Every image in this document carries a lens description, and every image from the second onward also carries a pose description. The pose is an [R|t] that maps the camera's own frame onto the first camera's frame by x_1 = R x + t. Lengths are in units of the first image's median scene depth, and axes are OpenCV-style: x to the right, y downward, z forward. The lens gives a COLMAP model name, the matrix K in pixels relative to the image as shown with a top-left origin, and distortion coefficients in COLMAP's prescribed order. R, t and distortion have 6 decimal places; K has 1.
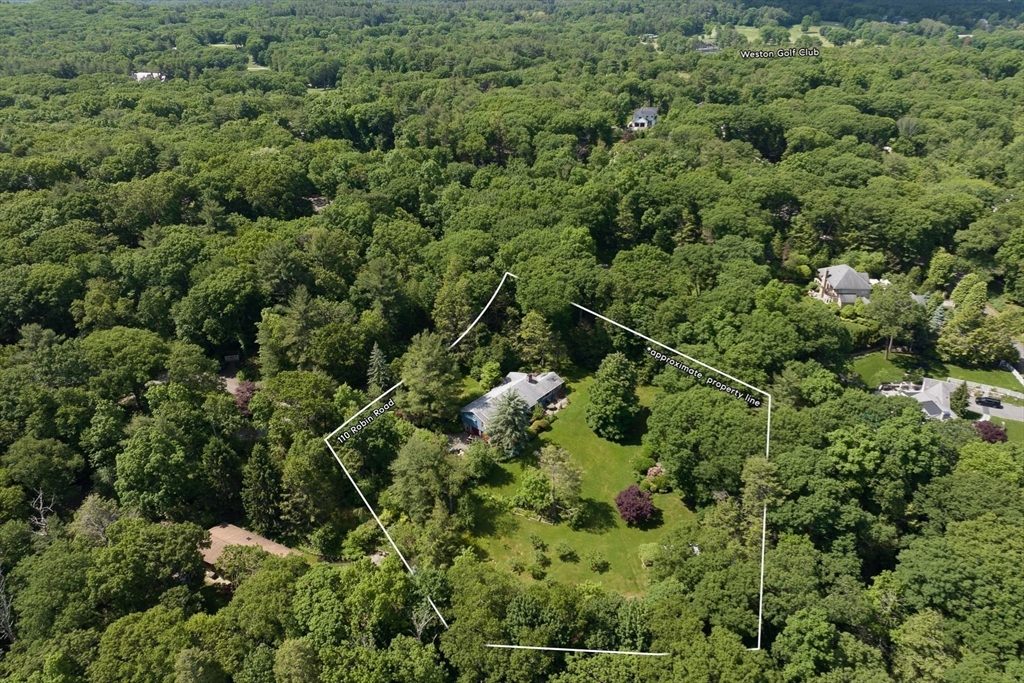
lens RADIAL K [[710.8, 0, 512.0], [0, 710.8, 341.5], [0, 0, 1]] dist [-0.002053, -0.000765]
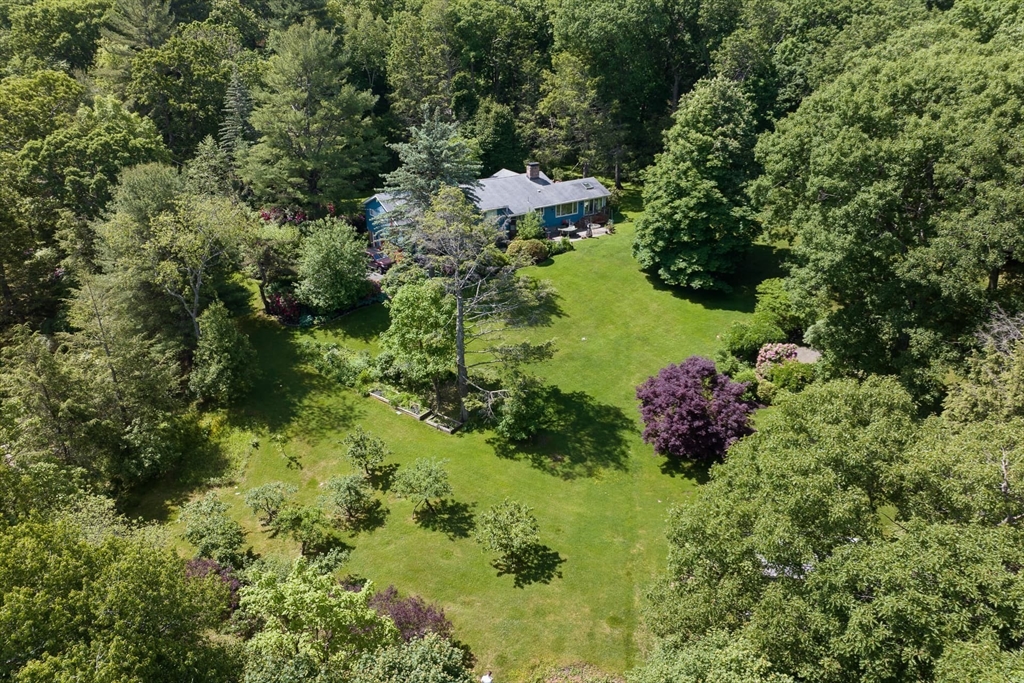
lens RADIAL K [[715.4, 0, 512.0], [0, 715.4, 341.5], [0, 0, 1]] dist [-0.000716, -0.000170]
pose [[0.964228, 0.109108, -0.241576, 0.163846], [-0.120558, 0.992155, -0.033086, 0.214071], [0.236071, 0.061027, 0.969818, 0.636607]]
